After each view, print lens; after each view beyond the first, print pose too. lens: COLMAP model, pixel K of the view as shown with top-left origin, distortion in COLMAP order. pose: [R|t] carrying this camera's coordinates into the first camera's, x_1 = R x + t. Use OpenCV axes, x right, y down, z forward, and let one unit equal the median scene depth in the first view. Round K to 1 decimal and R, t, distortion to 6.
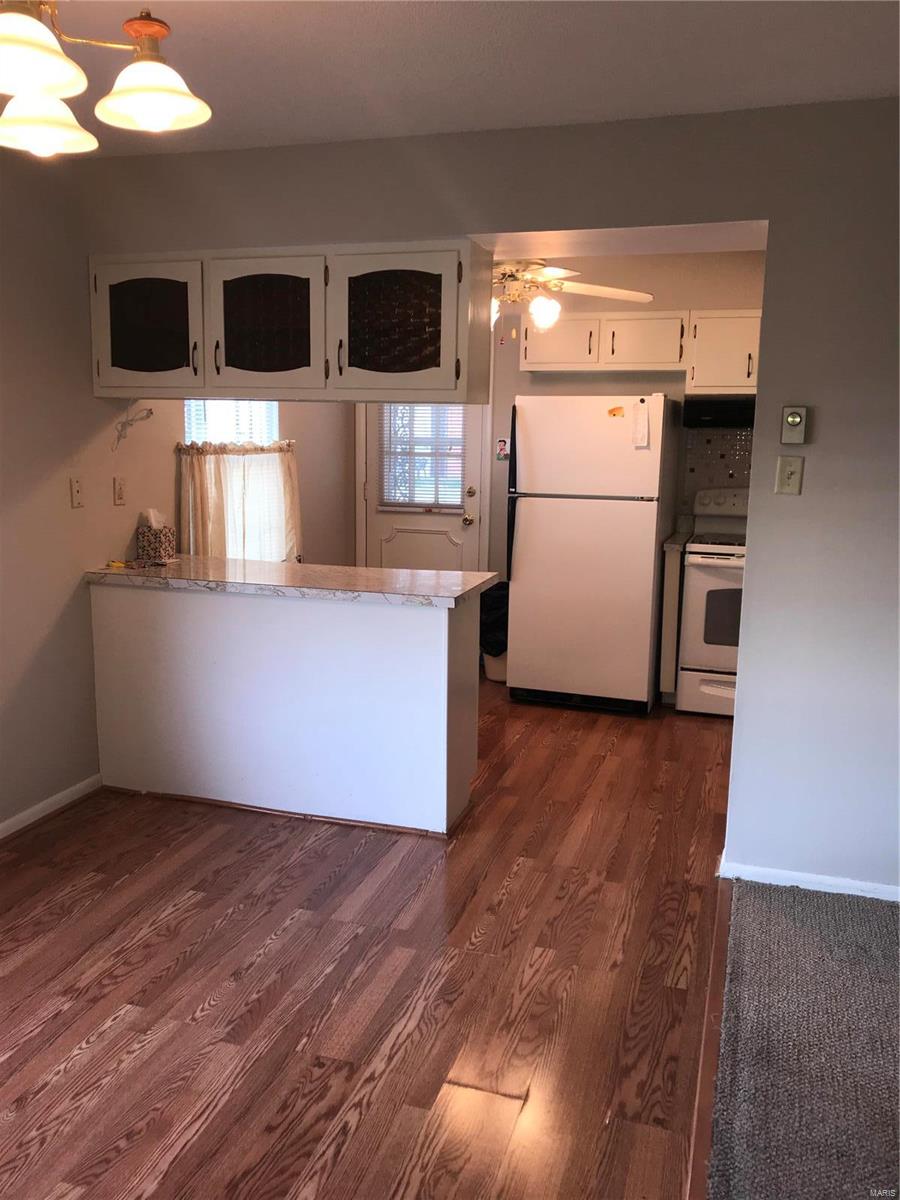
lens RADIAL K [[967.6, 0, 446.3], [0, 967.6, 591.5], [0, 0, 1]] dist [0.041903, -0.048546]
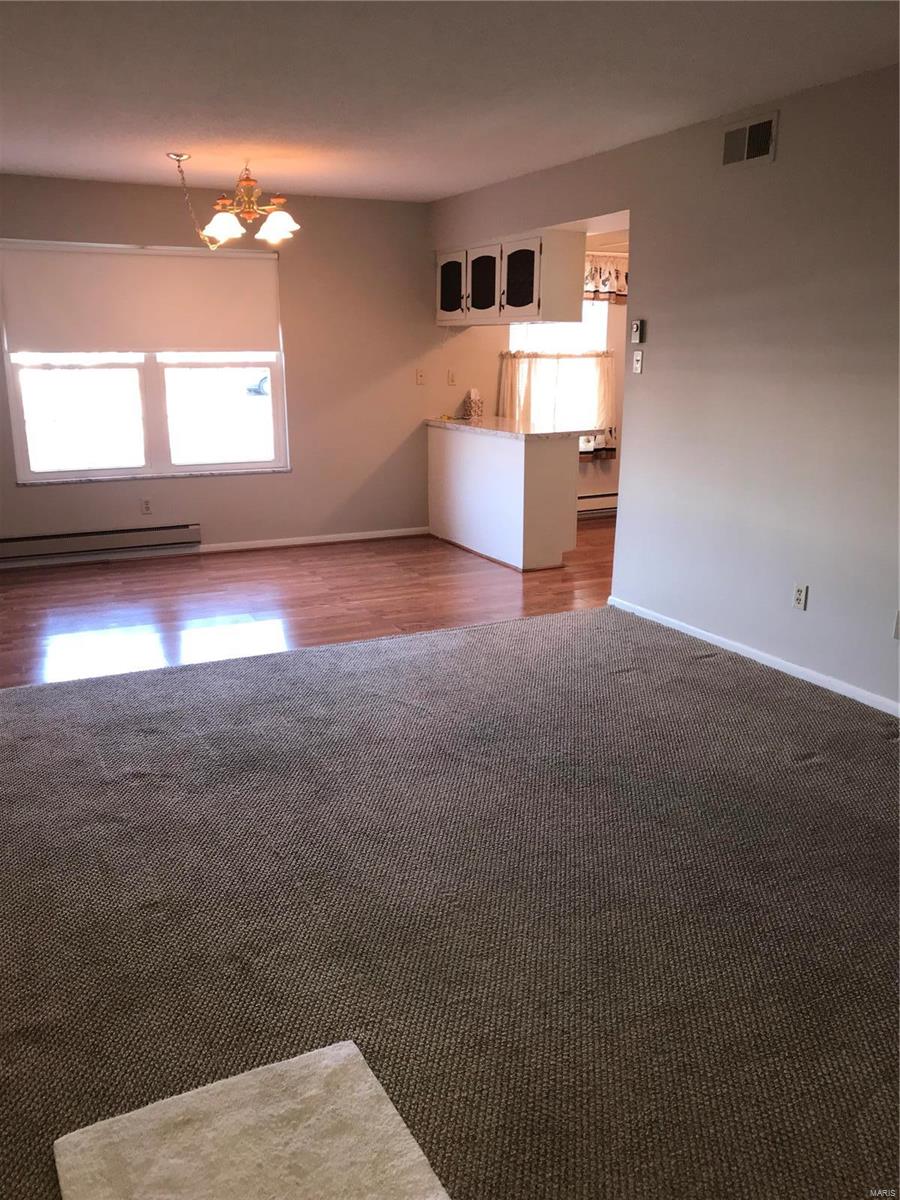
lens RADIAL K [[967.6, 0, 446.3], [0, 967.6, 591.5], [0, 0, 1]] dist [0.041903, -0.048546]
pose [[0.690985, 0.162337, -0.704405, 1.083943], [-0.108706, 0.986712, 0.120762, 0.082482], [0.714649, -0.006871, 0.699450, -0.329429]]
